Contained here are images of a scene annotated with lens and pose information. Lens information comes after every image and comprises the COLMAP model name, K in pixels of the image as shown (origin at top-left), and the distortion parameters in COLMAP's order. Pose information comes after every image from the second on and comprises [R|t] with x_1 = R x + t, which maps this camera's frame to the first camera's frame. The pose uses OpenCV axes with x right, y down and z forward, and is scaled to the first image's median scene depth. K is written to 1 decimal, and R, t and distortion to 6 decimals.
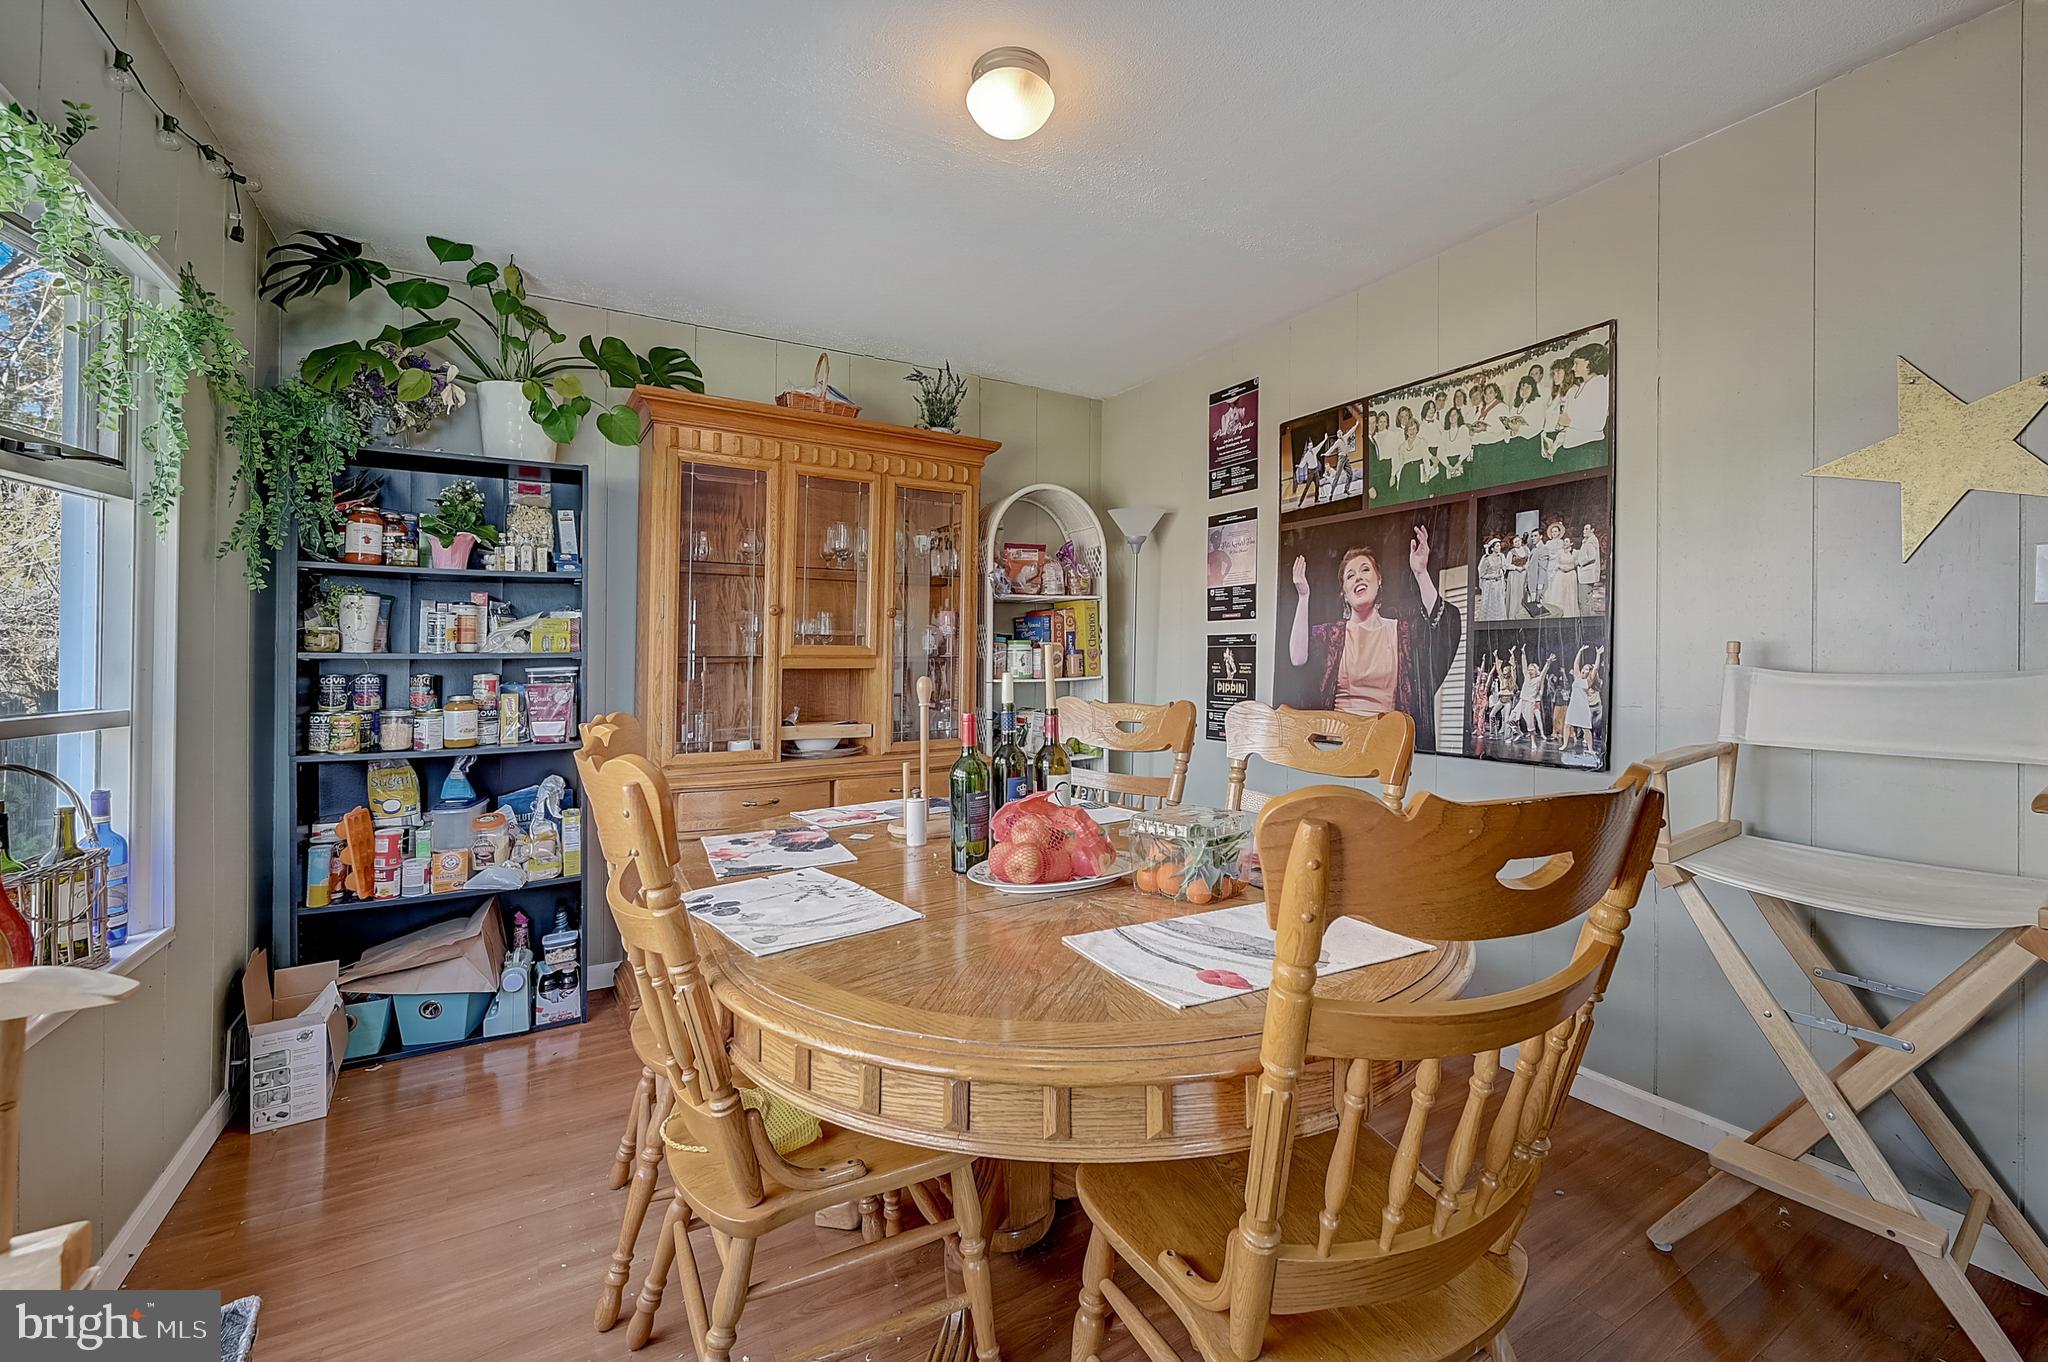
lens RADIAL K [[832.9, 0, 1032.7], [0, 832.9, 662.2], [0, 0, 1]] dist [-0.001289, -0.000454]
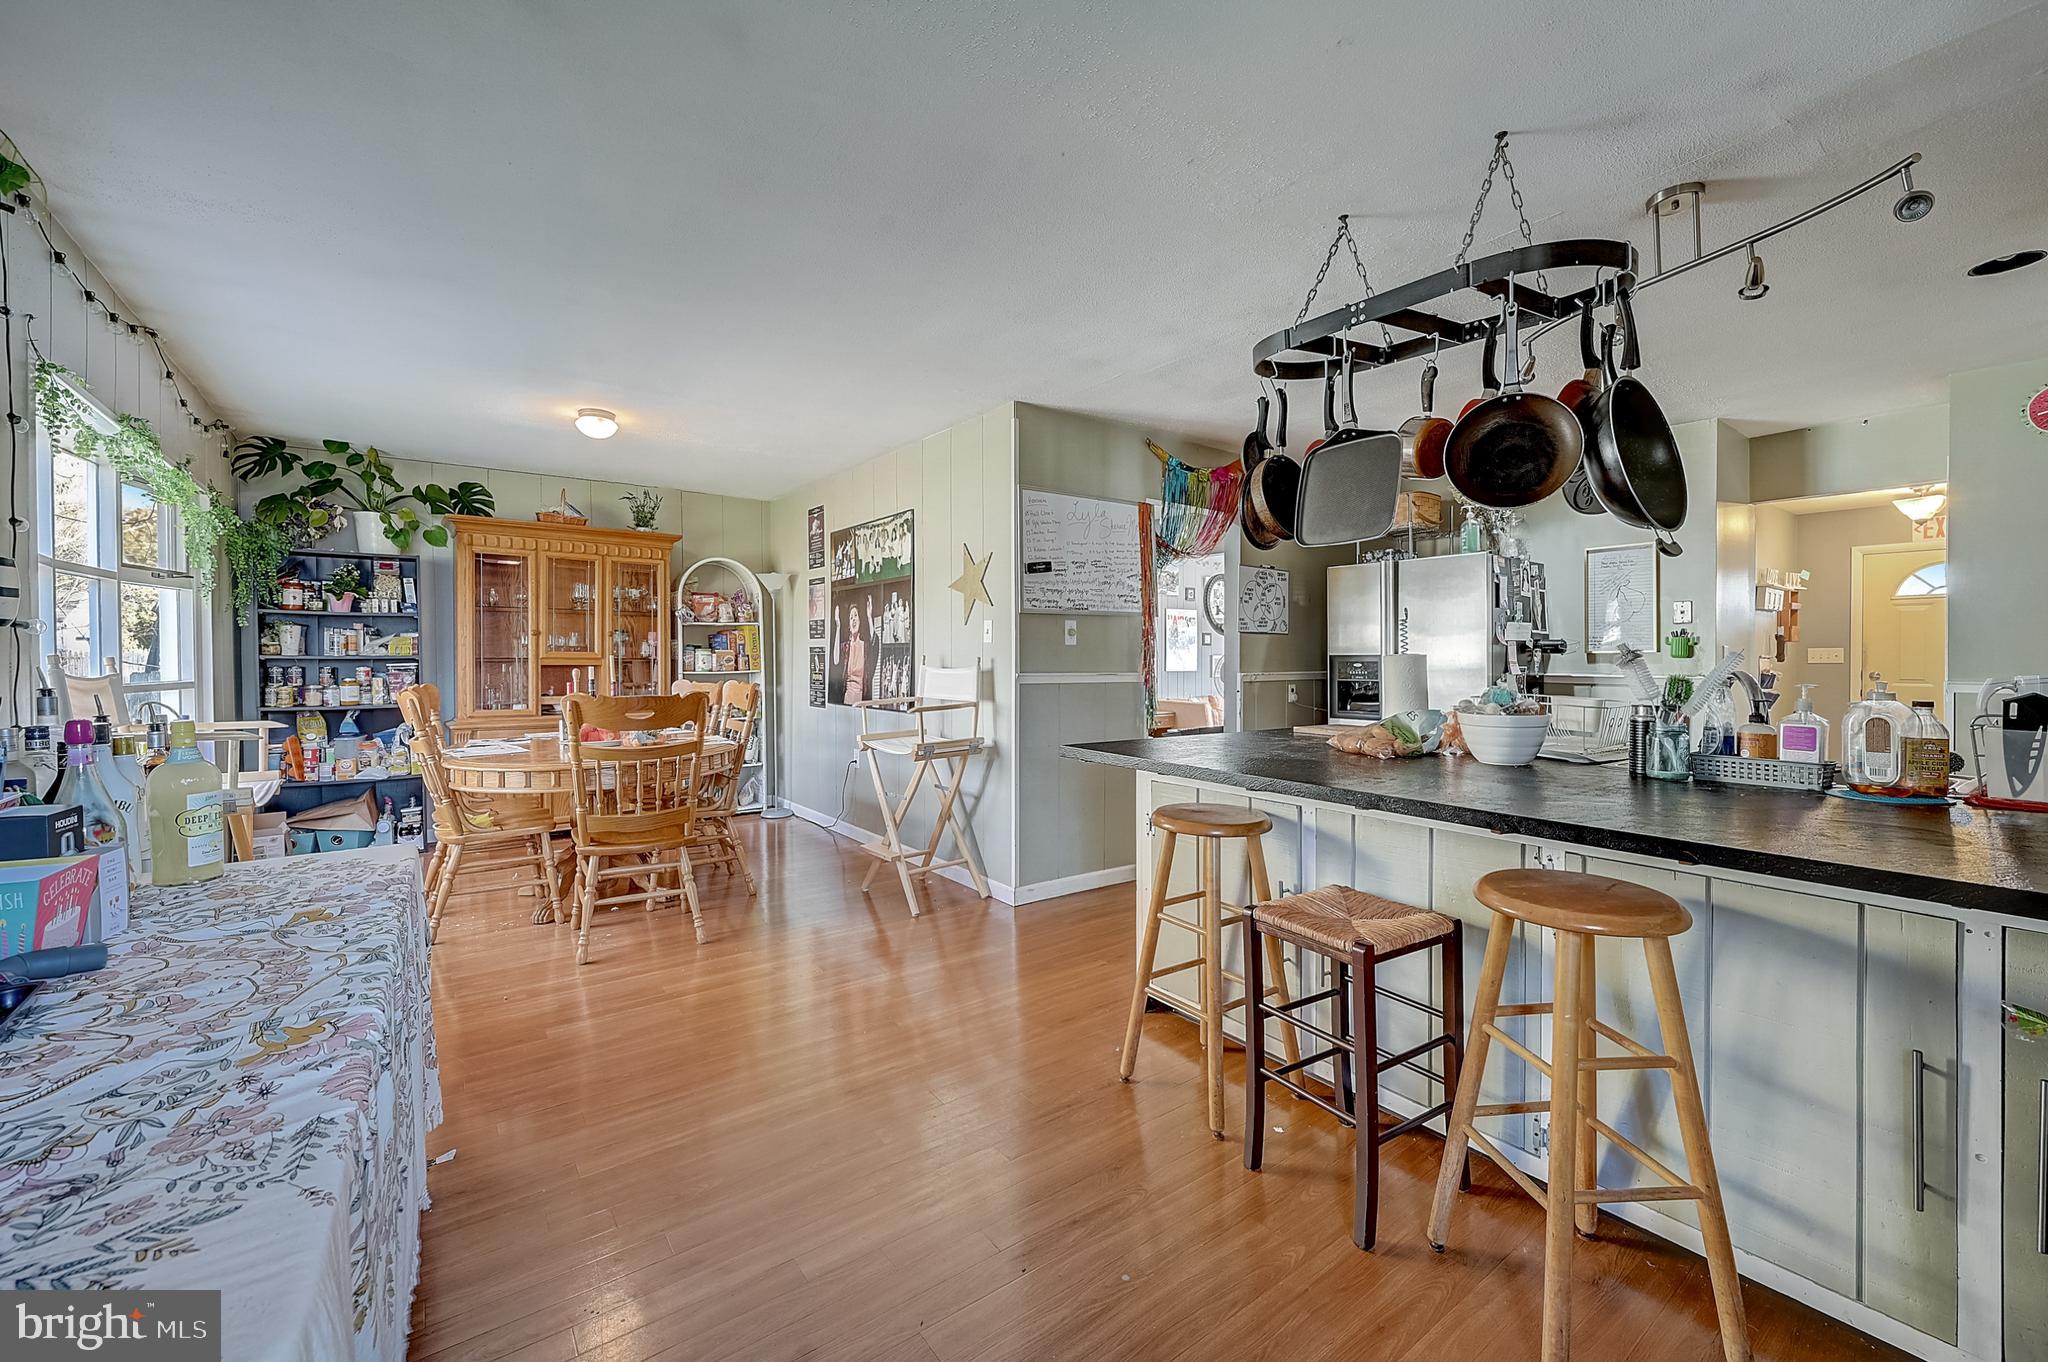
lens RADIAL K [[783.5, 0, 1022.4], [0, 783.5, 693.3], [0, 0, 1]] dist [0.000590, 0.000046]
pose [[0.993200, -0.000183, 0.116417, 0.619412], [-0.004642, 0.999141, 0.041179, -0.005932], [-0.116324, -0.041439, 0.992346, -0.938759]]
